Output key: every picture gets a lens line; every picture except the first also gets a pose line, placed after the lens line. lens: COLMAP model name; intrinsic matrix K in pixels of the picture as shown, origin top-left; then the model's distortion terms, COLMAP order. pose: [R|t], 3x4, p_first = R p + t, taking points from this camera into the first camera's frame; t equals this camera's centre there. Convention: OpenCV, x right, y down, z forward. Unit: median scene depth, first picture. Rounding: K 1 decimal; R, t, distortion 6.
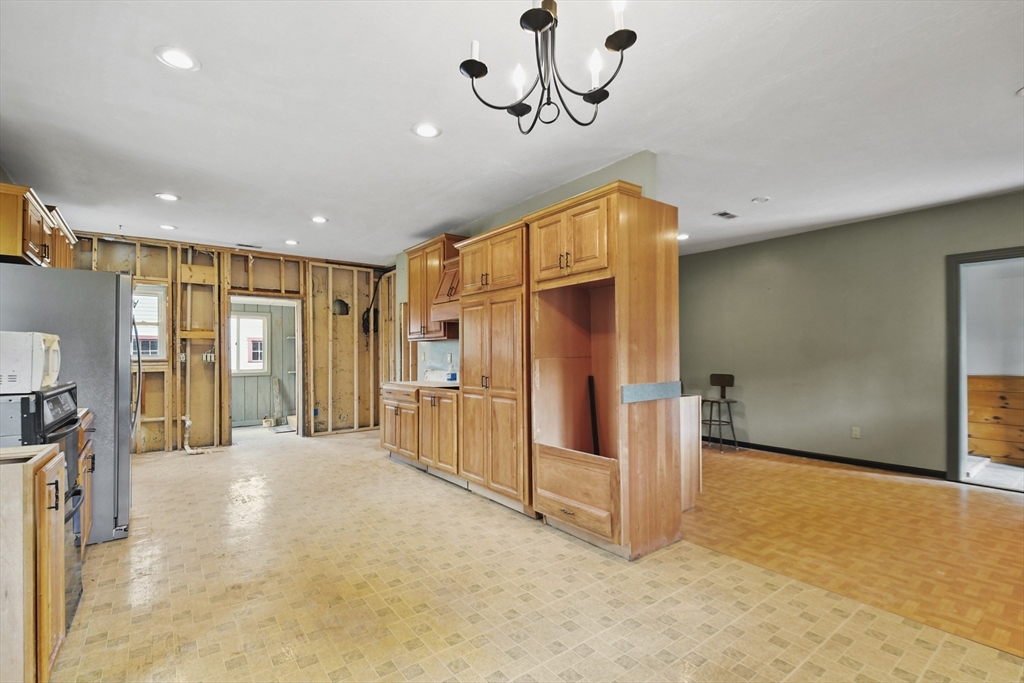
lens RADIAL K [[455.0, 0, 512.0], [0, 455.0, 341.5], [0, 0, 1]] dist [-0.001637, -0.000307]
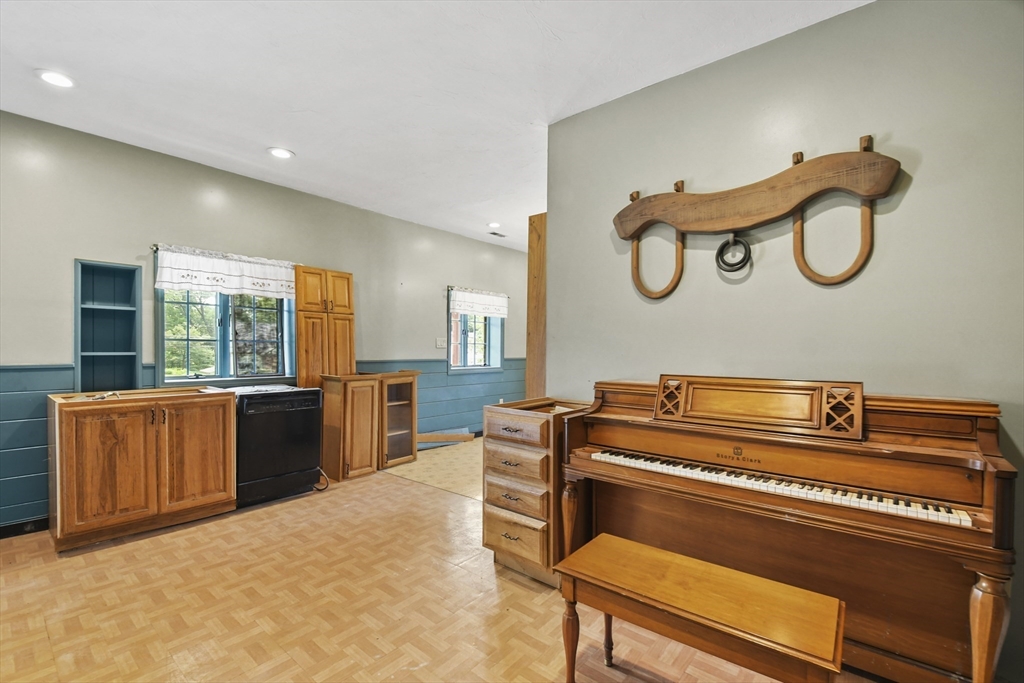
lens RADIAL K [[456.3, 0, 509.2], [0, 456.3, 353.6], [0, 0, 1]] dist [0.000501, -0.000120]
pose [[-0.975179, -0.004402, -0.221376, 0.273189], [-0.000162, 0.999816, -0.019167, 0.028040], [0.221420, -0.018655, -0.975000, 0.864404]]
